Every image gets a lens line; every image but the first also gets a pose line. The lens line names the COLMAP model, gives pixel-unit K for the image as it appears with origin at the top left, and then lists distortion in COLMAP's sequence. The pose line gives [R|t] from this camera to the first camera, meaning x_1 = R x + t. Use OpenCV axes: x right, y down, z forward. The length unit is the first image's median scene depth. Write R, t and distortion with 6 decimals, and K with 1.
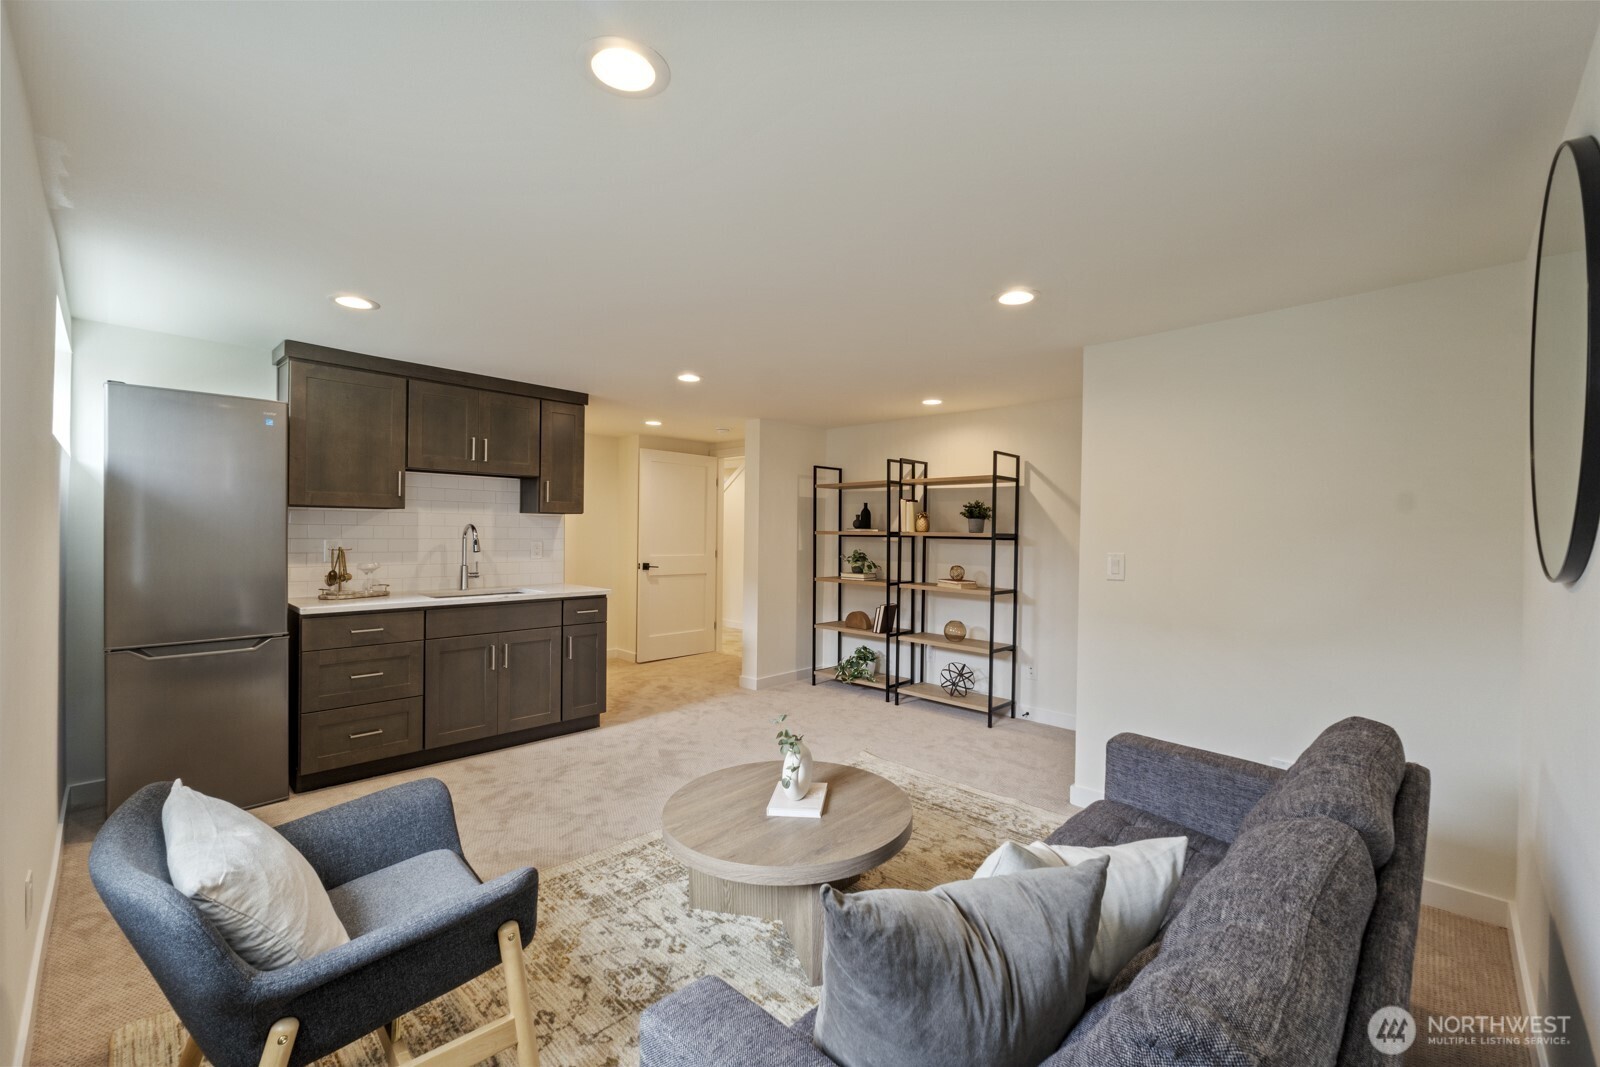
lens RADIAL K [[663.6, 0, 800.0], [0, 663.6, 533.5], [0, 0, 1]] dist [-0.000444, -0.000004]
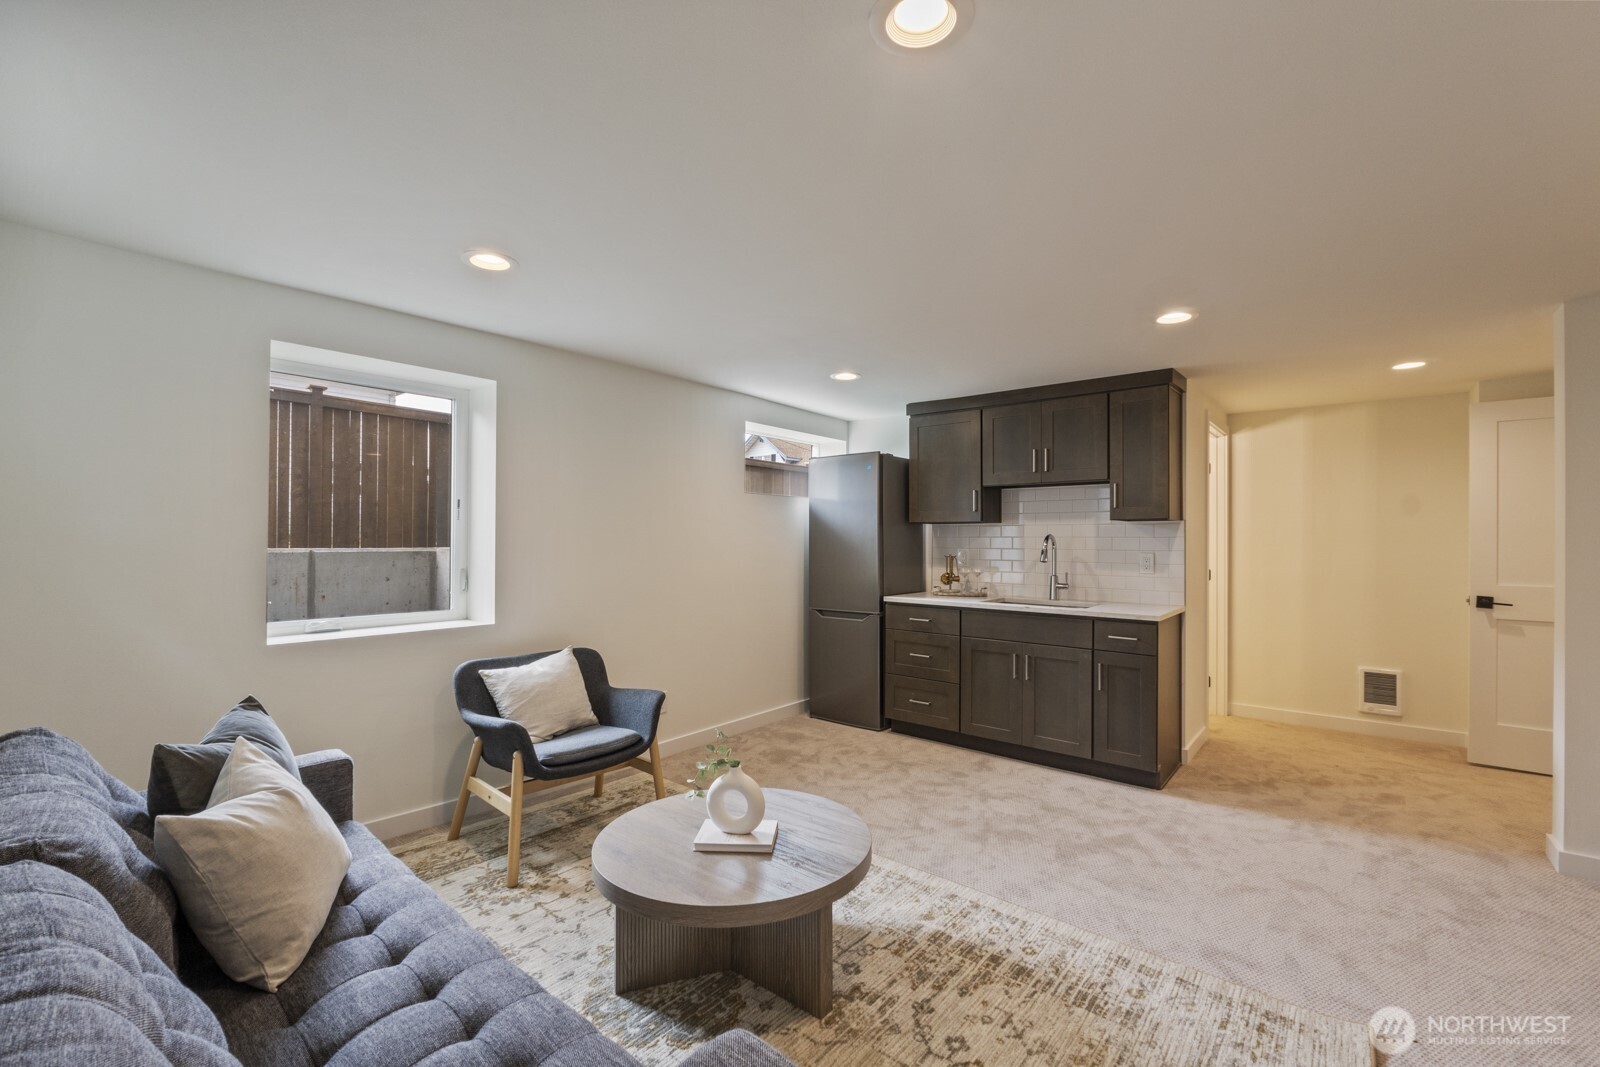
lens RADIAL K [[673.5, 0, 800.0], [0, 673.5, 533.5], [0, 0, 1]] dist [-0.008124, -0.000098]
pose [[0.064095, -0.017563, -0.997789, 0.500429], [-0.005904, 0.999821, -0.017978, 0.004753], [0.997926, 0.007043, 0.063980, 0.558502]]
